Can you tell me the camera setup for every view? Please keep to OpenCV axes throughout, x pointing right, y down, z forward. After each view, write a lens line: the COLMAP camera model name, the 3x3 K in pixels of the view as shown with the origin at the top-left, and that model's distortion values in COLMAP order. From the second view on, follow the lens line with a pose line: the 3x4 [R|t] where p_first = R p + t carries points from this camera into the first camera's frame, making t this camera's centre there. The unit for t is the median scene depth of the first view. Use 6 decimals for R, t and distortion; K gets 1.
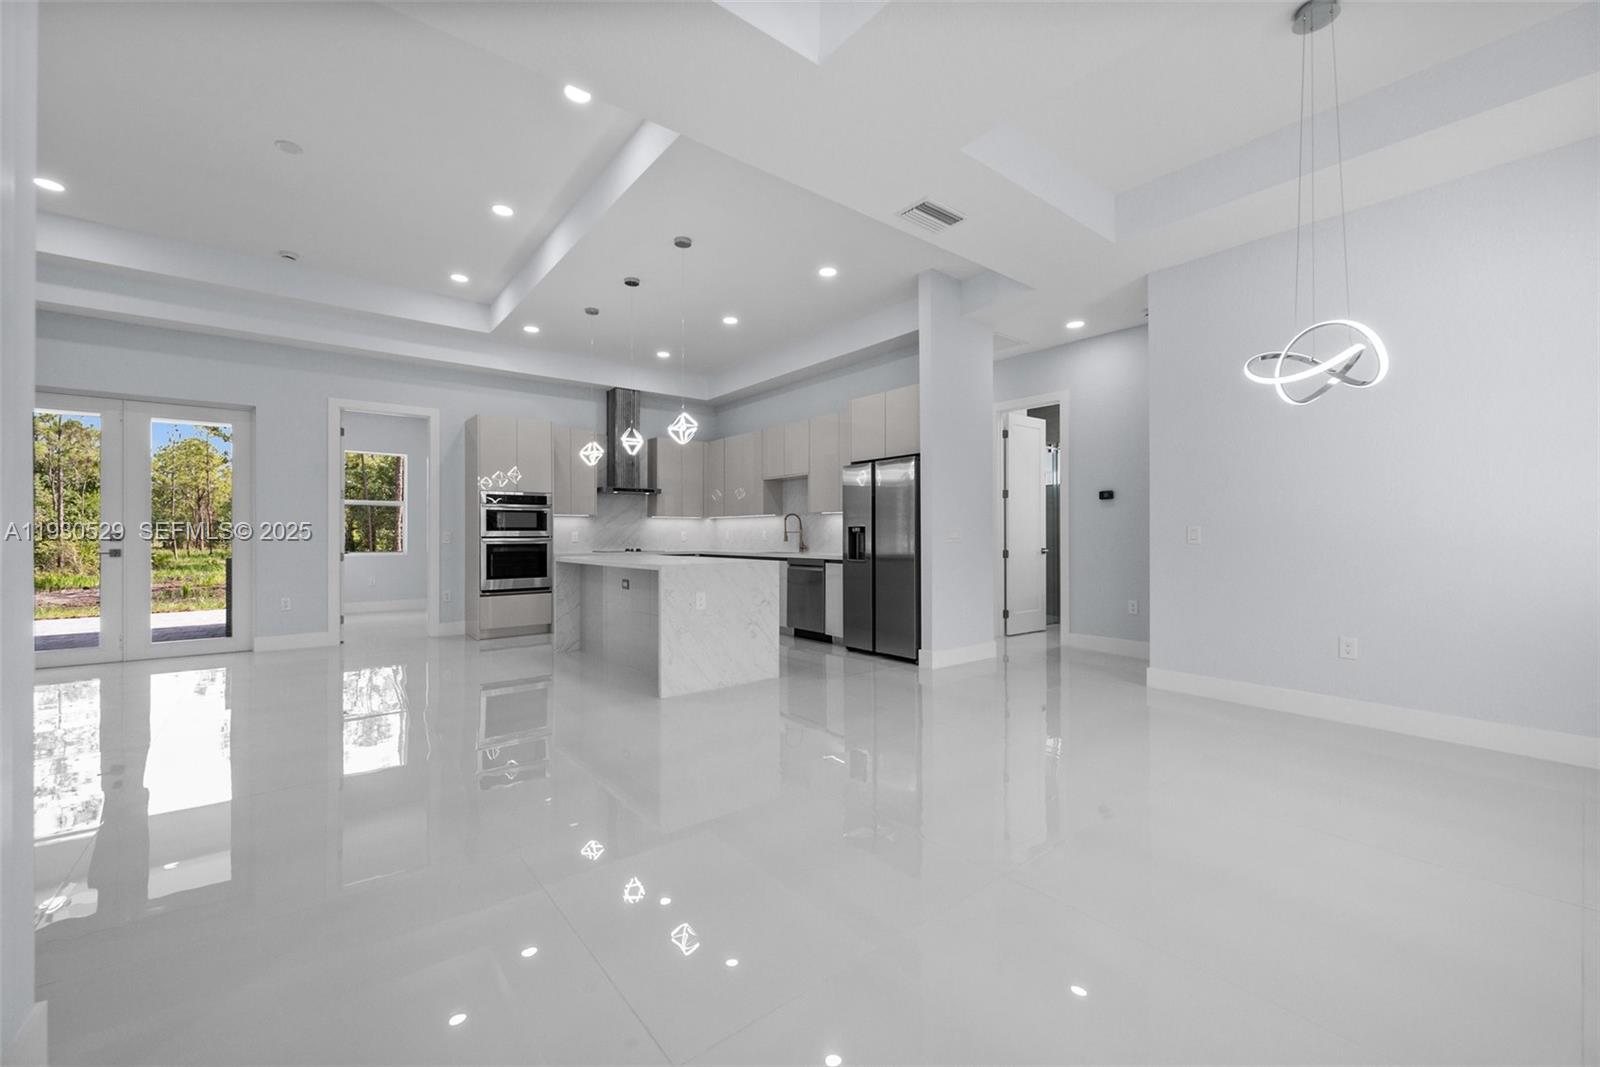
lens RADIAL K [[636.8, 0, 799.0], [0, 636.8, 535.1], [0, 0, 1]] dist [-0.006507, -0.000035]
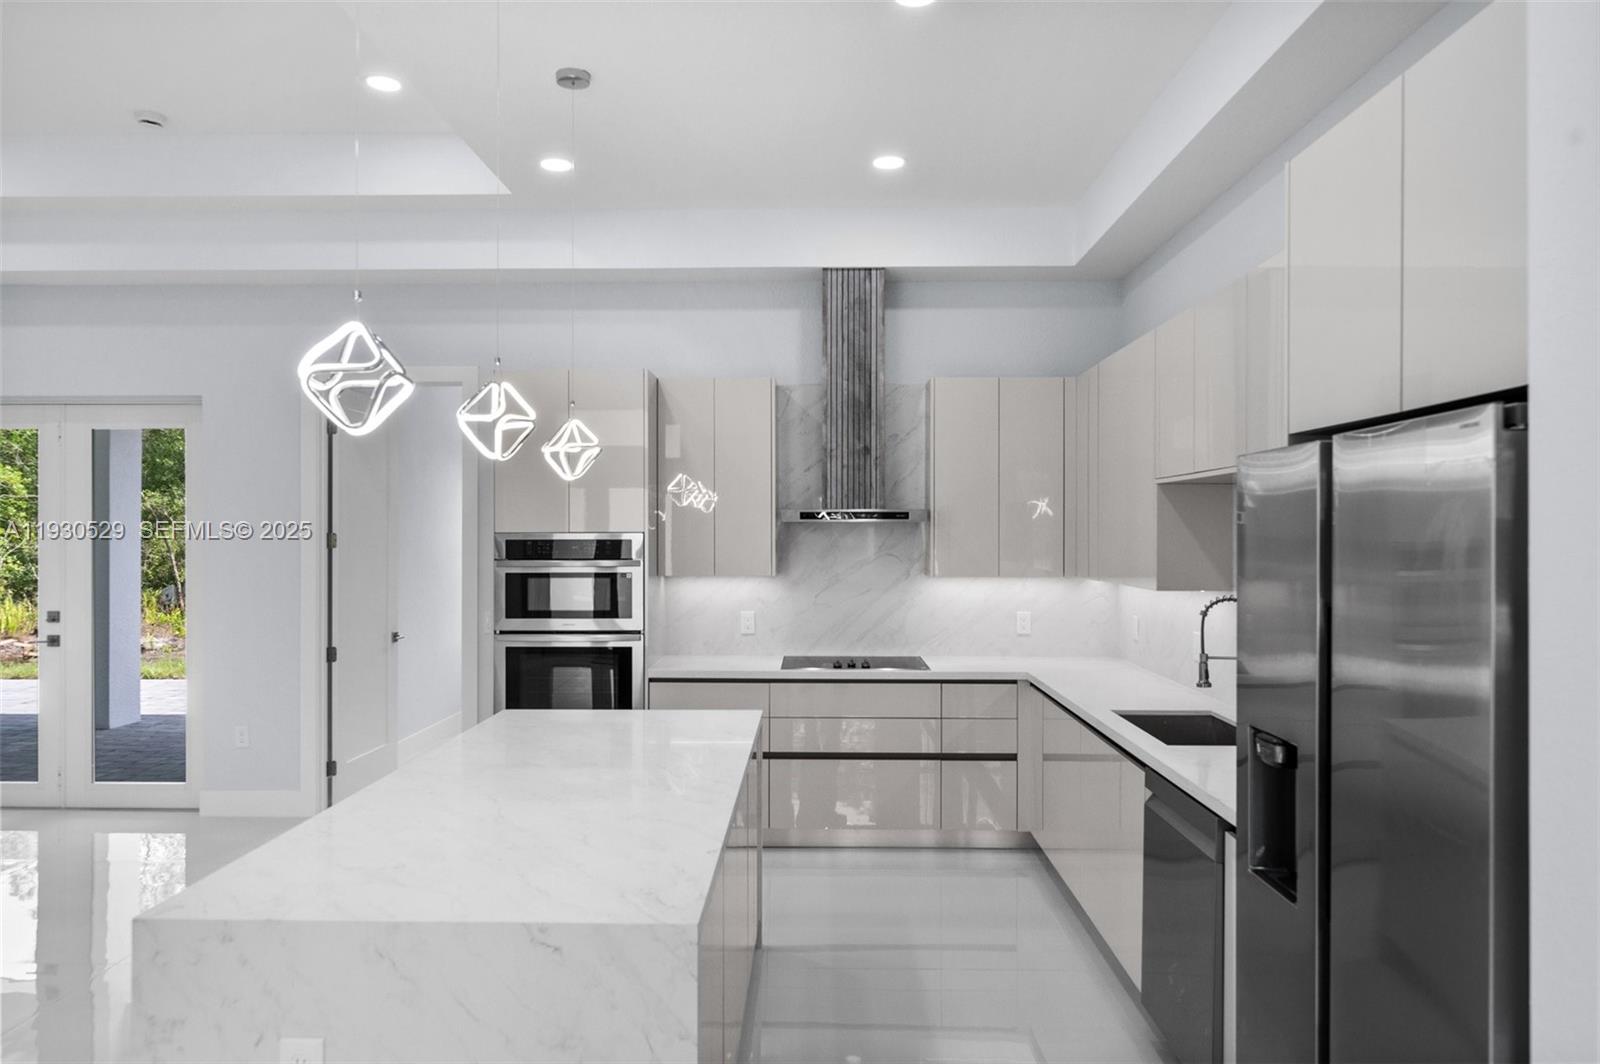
lens RADIAL K [[1057.2, 0, 795.9], [0, 1057.2, 535.1], [0, 0, 1]] dist [-0.001200, 0.000771]
pose [[0.765912, 0.003369, -0.642937, 0.170535], [-0.002392, 0.999994, 0.002391, -0.069832], [0.642941, -0.000293, 0.765916, 0.536732]]
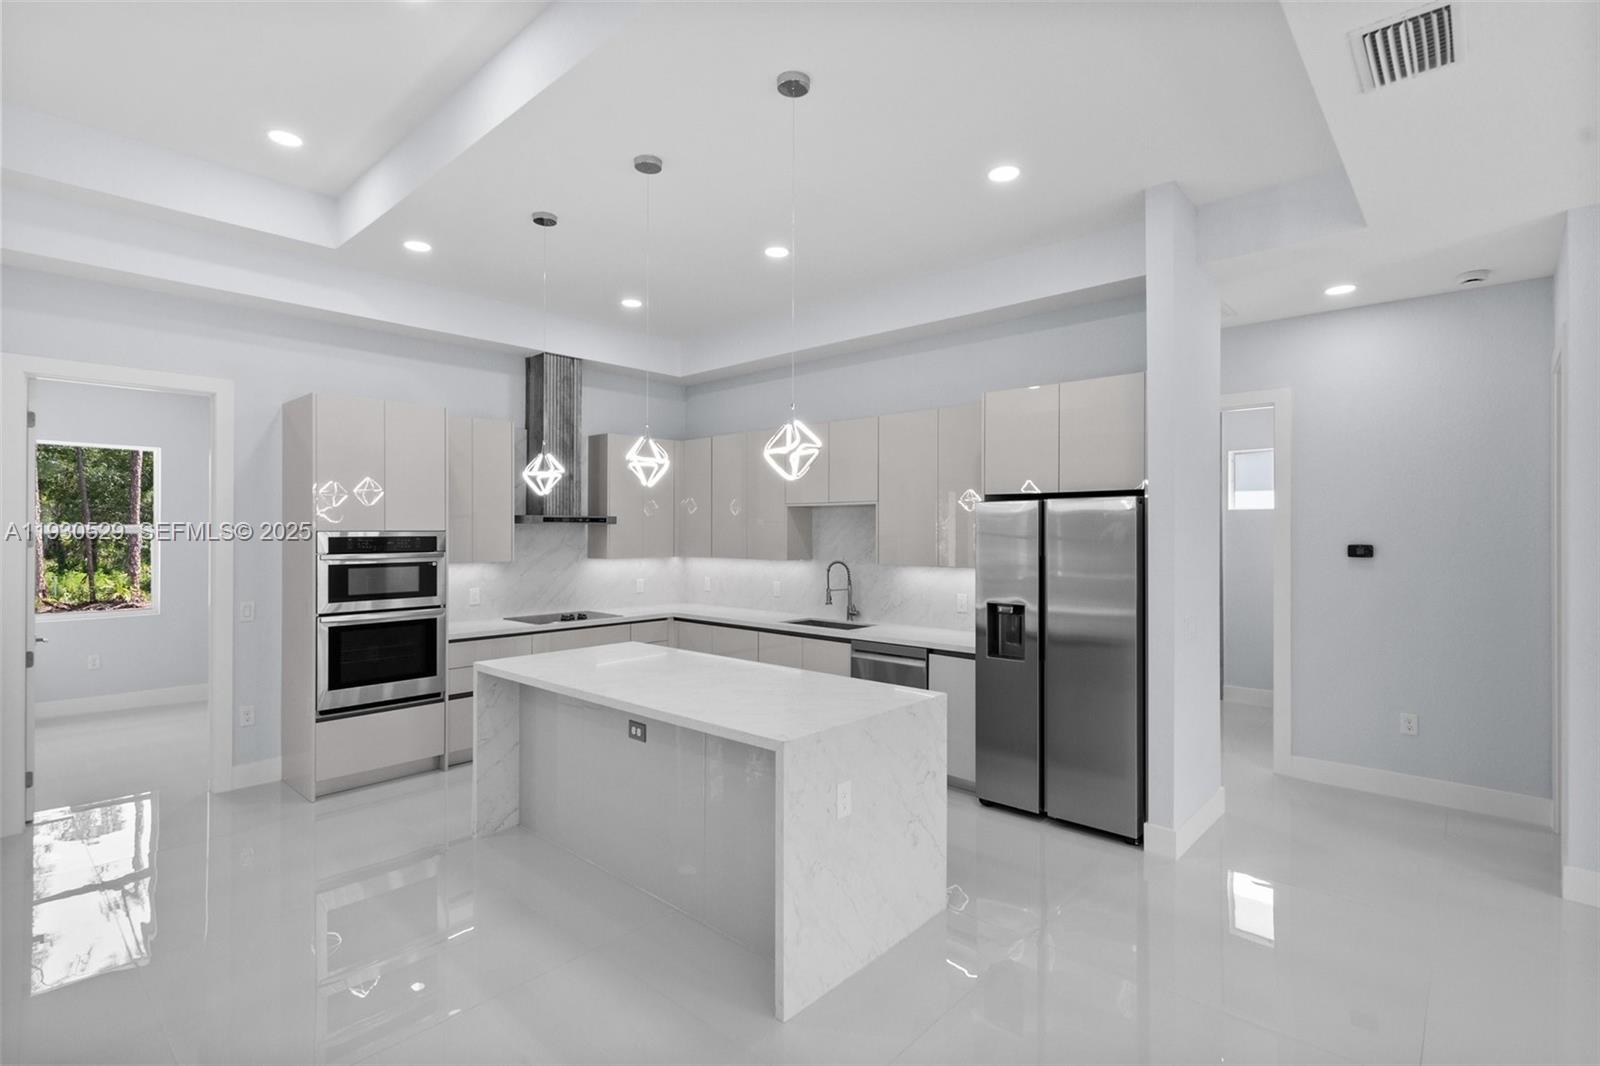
lens RADIAL K [[761.2, 0, 801.8], [0, 761.2, 531.4], [0, 0, 1]] dist [0.000116, -0.000145]
pose [[0.987400, 0.002843, 0.158220, -0.185606], [-0.002964, 0.999995, 0.000527, -0.070742], [-0.158218, -0.000989, 0.987404, 0.271823]]
